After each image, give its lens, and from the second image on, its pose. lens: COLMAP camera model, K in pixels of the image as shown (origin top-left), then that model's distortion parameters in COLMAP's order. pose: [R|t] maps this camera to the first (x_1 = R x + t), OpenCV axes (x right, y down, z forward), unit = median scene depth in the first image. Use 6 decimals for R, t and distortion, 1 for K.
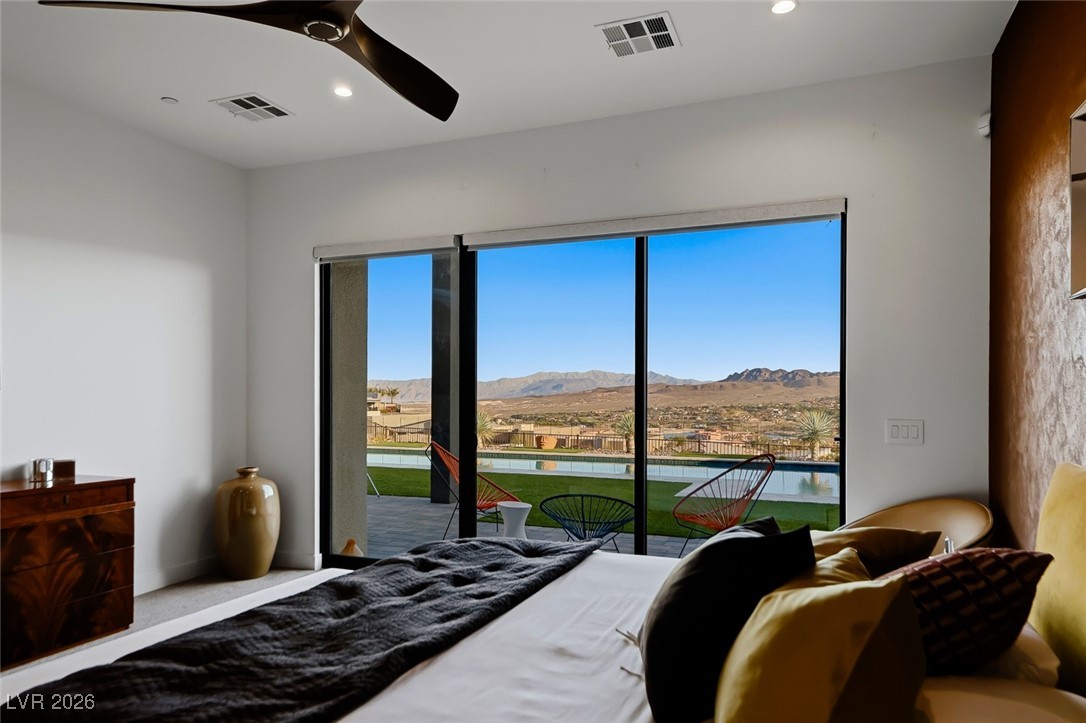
lens RADIAL K [[721.7, 0, 535.8], [0, 721.7, 384.7], [0, 0, 1]] dist [0.026381, -0.000947]
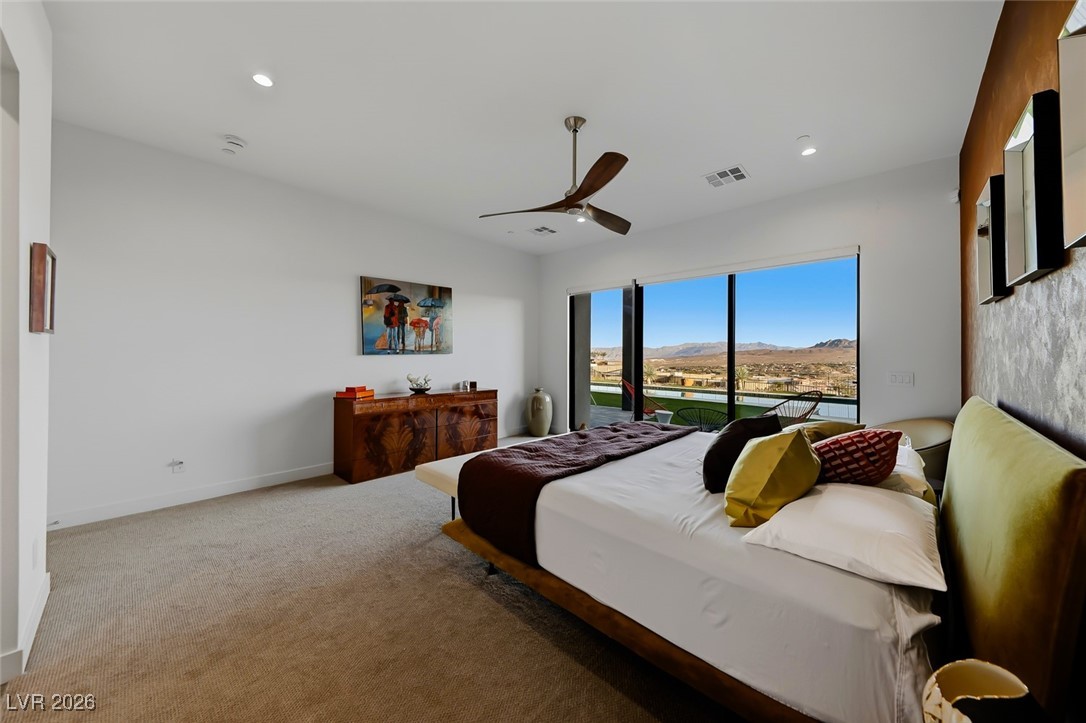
lens RADIAL K [[382.8, 0, 543.0], [0, 382.8, 361.5], [0, 0, 1]] dist [-0.000024, -0.000022]
pose [[0.938522, 0.009728, -0.345081, 0.030795], [0.000530, 0.999561, 0.029621, -0.003617], [0.345218, -0.027982, 0.938105, -0.136413]]
